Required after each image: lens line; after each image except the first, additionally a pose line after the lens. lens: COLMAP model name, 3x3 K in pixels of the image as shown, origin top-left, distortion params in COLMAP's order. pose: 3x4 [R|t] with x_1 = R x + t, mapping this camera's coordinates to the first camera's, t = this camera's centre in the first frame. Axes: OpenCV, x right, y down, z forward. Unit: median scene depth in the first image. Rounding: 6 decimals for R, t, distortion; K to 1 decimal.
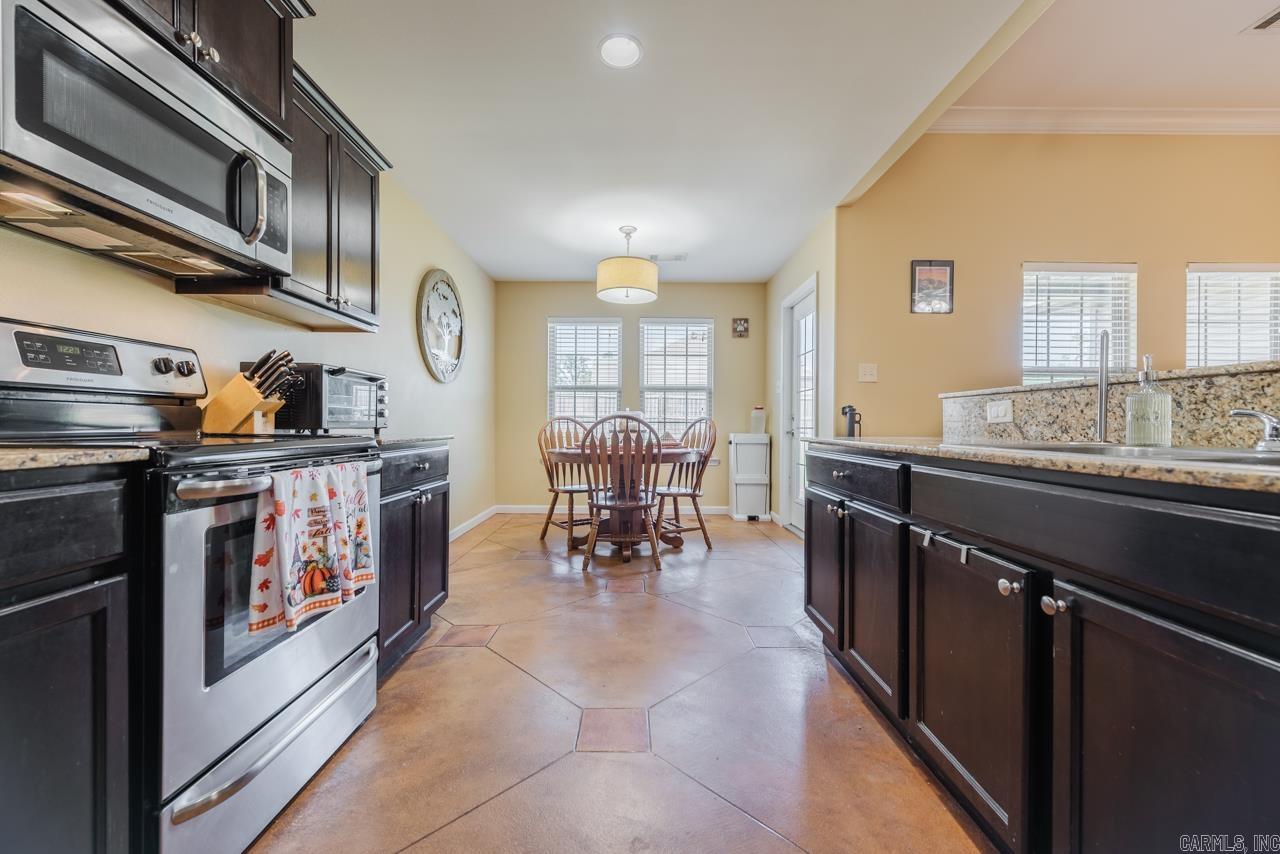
lens RADIAL K [[506.0, 0, 642.3], [0, 506.0, 424.9], [0, 0, 1]] dist [0.014540, -0.002520]
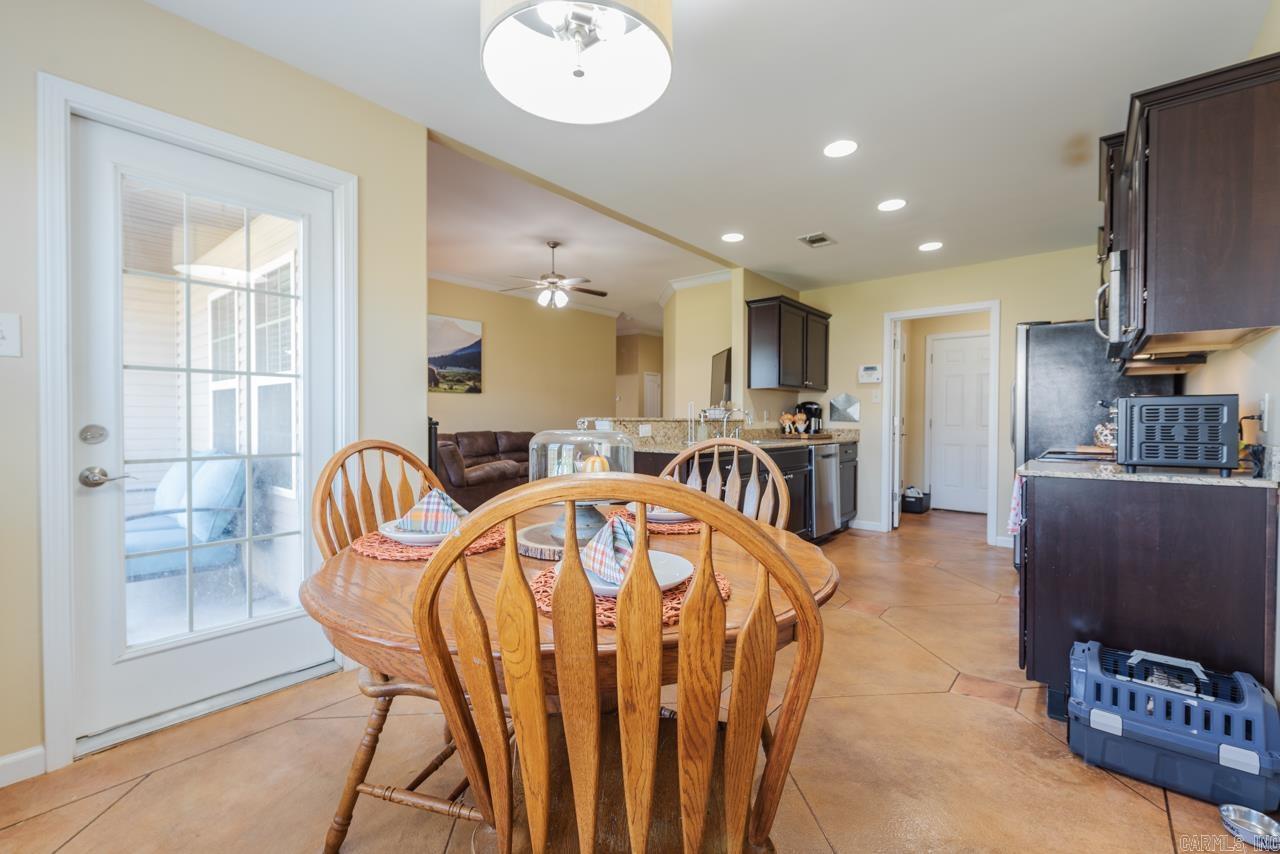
lens RADIAL K [[554.7, 0, 641.7], [0, 554.7, 423.0], [0, 0, 1]] dist [0.009907, -0.002896]
pose [[-0.772250, -0.011900, 0.635208, -0.728593], [-0.008302, 0.999928, 0.008640, -0.086790], [-0.635265, 0.001399, -0.772293, 3.171476]]
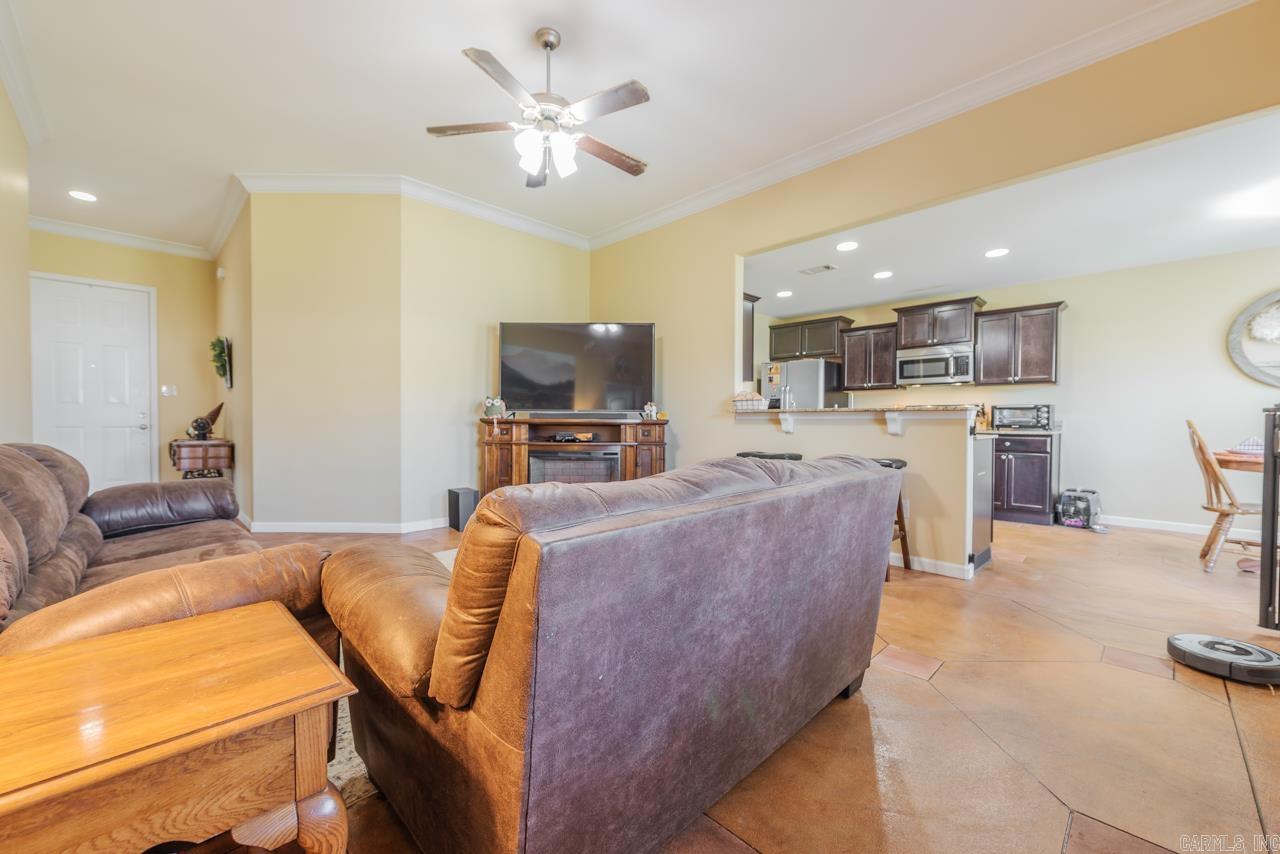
lens RADIAL K [[506.0, 0, 638.0], [0, 506.0, 429.4], [0, 0, 1]] dist [0.014540, -0.002520]
pose [[-0.708182, 0.009052, -0.705971, 3.408992], [-0.004042, 0.999849, 0.016874, -0.028364], [0.706018, 0.014803, -0.708039, 1.952084]]
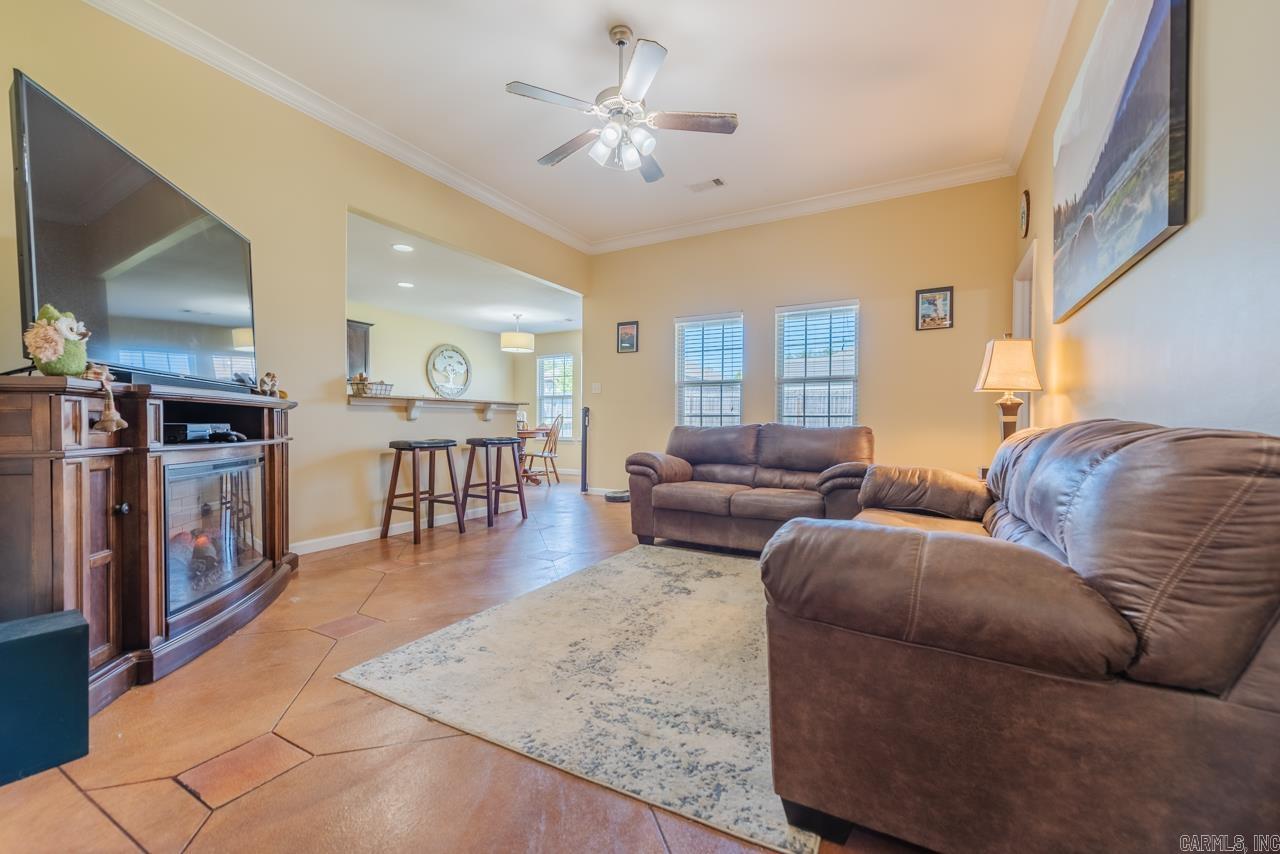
lens RADIAL K [[506.0, 0, 634.5], [0, 506.0, 433.8], [0, 0, 1]] dist [0.014540, -0.002520]
pose [[0.870062, 0.012118, -0.492793, 3.291780], [-0.002144, 0.999781, 0.020800, 0.044657], [0.492937, -0.017041, 0.869898, -1.110766]]
